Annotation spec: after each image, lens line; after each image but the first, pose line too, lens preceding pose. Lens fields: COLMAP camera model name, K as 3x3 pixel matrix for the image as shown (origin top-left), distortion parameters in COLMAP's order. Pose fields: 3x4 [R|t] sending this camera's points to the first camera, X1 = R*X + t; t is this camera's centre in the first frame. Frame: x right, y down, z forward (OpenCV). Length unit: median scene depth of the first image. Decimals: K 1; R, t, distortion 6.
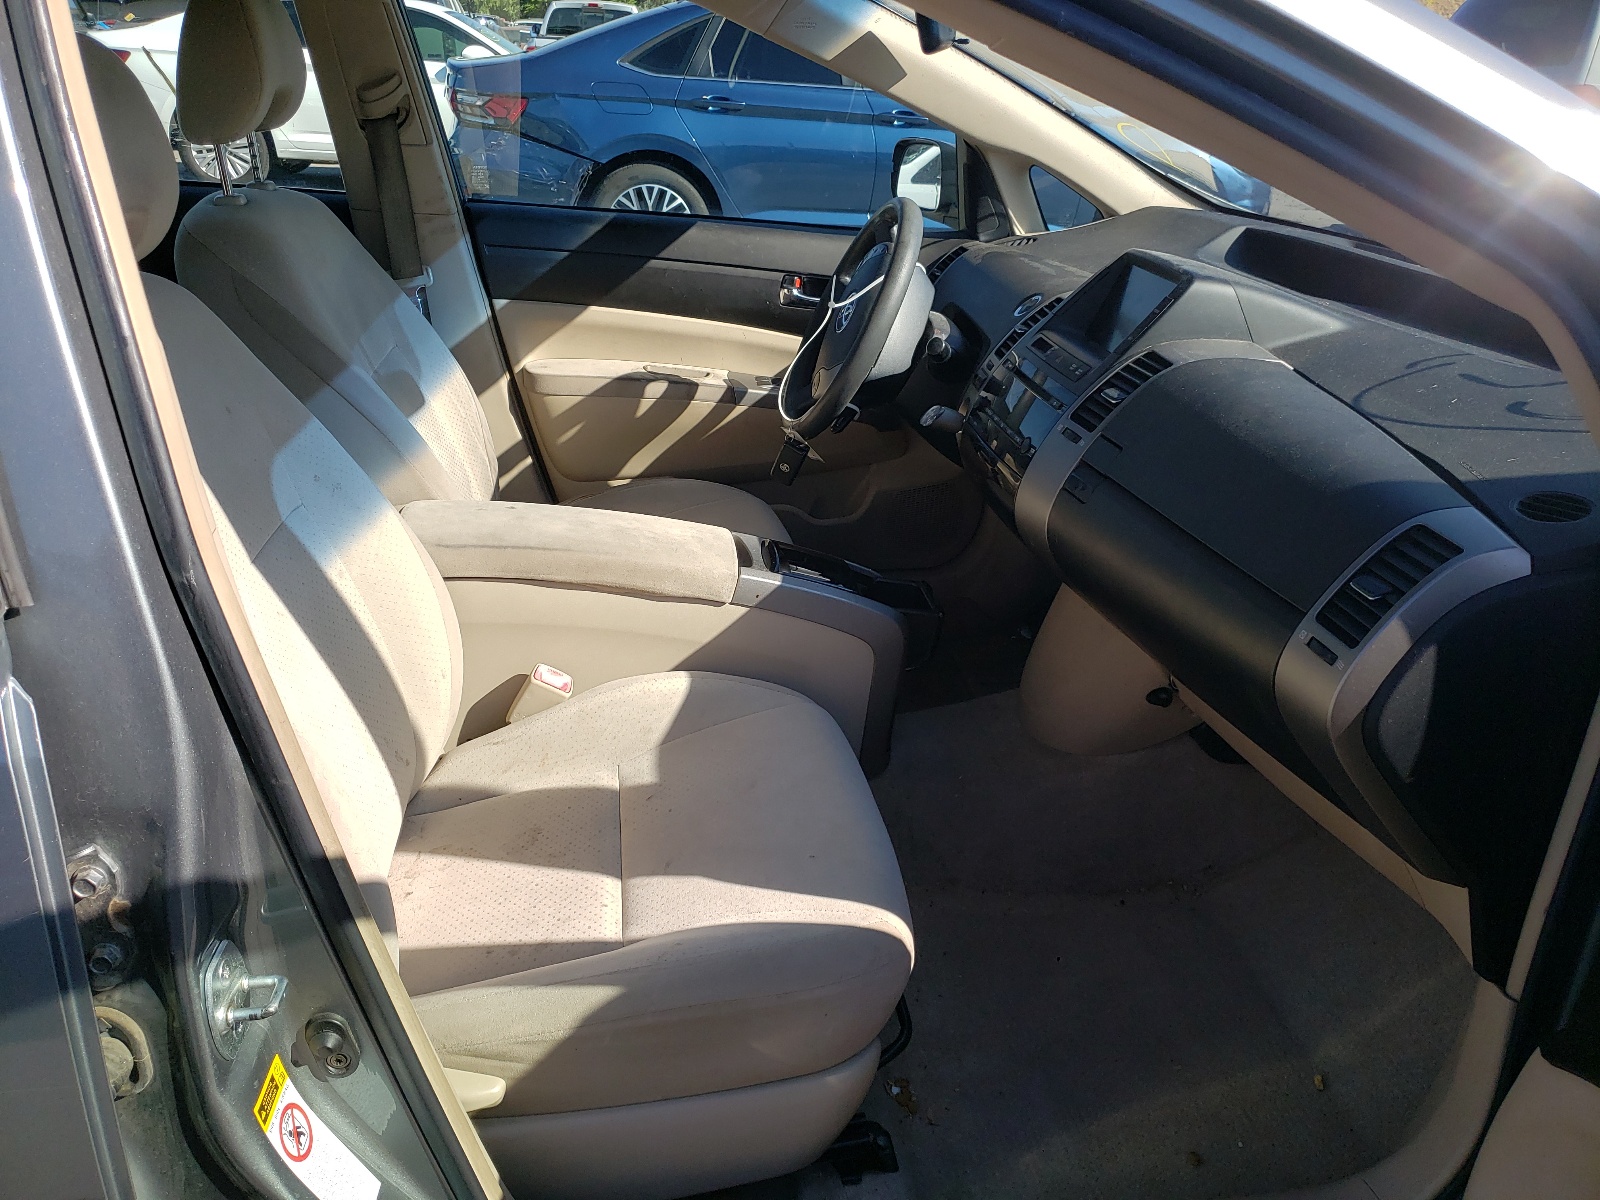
lens RADIAL K [[1231.1, 0, 801.8], [0, 1231.1, 601.4], [0, 0, 1]] dist [0.007260, 0.002672]
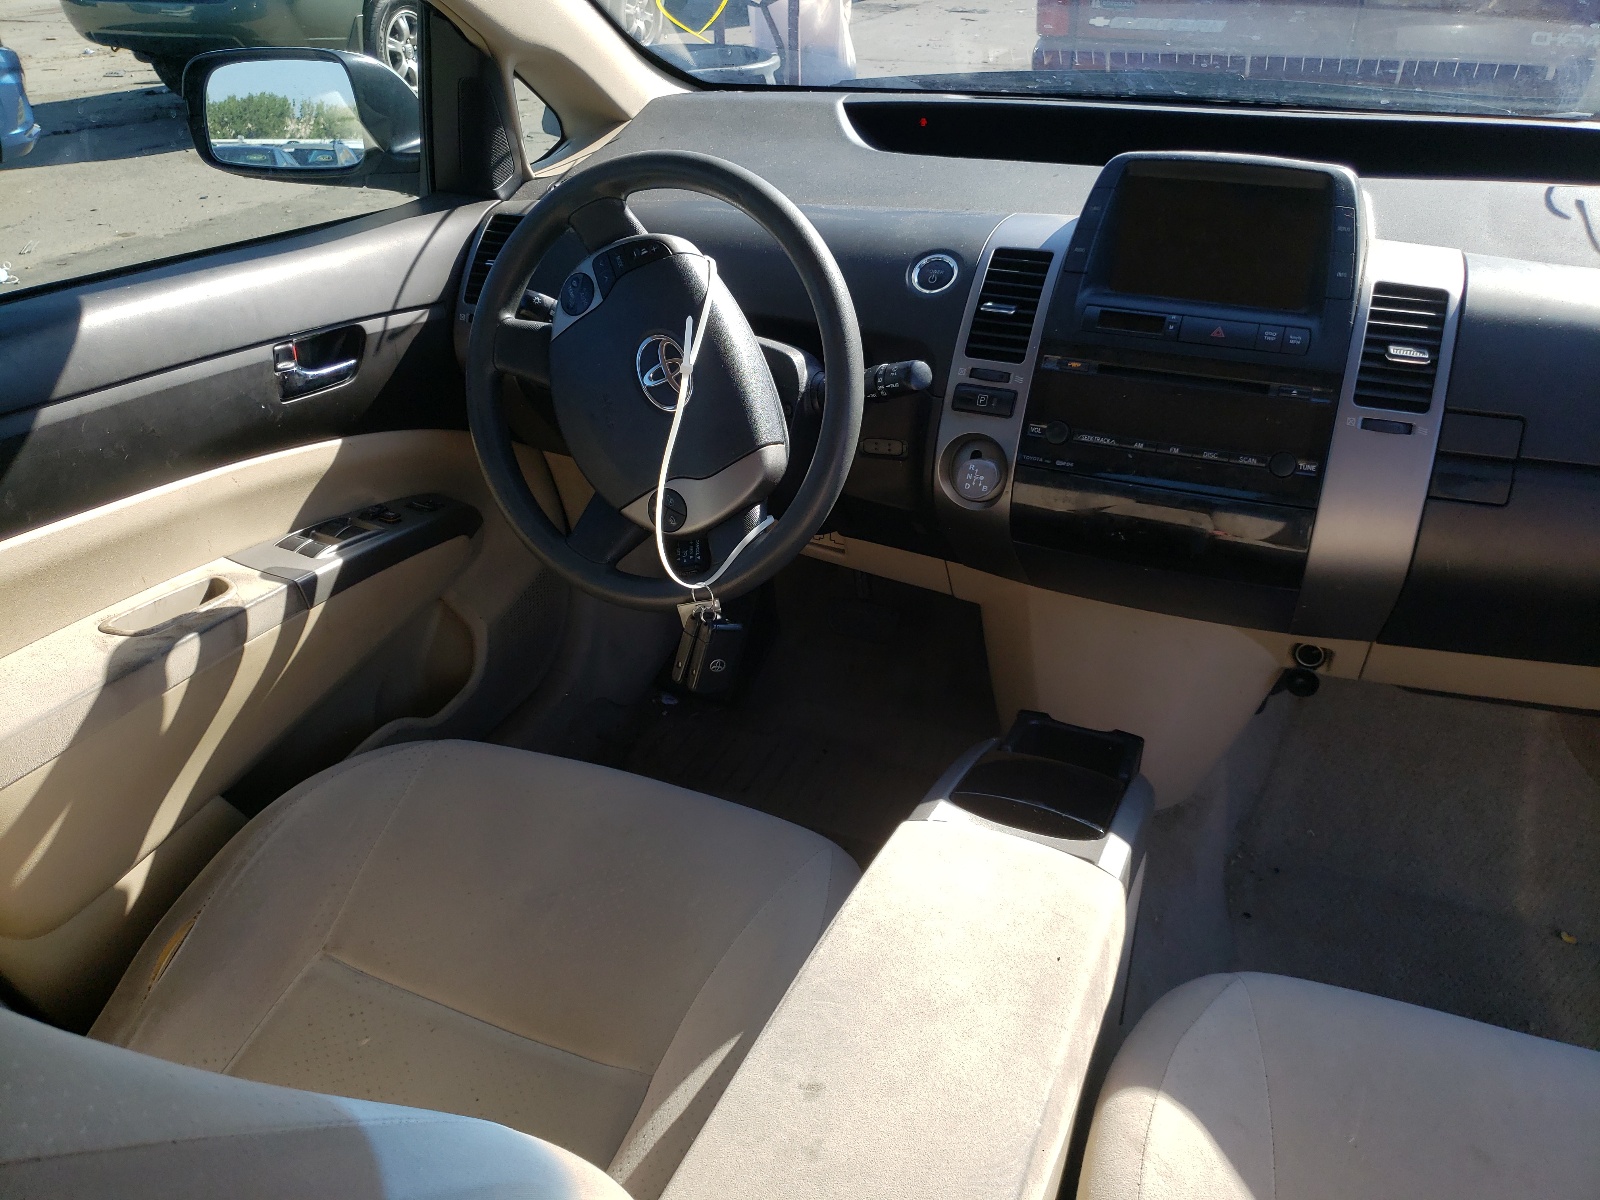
lens RADIAL K [[1231.1, 0, 799.7], [0, 1231.1, 592.1], [0, 0, 1]] dist [0.007260, 0.002672]
pose [[0.531756, -0.452959, 0.715586, -0.318692], [0.378155, 0.883033, 0.277942, -0.236312], [-0.757782, 0.122805, 0.640847, 0.514784]]
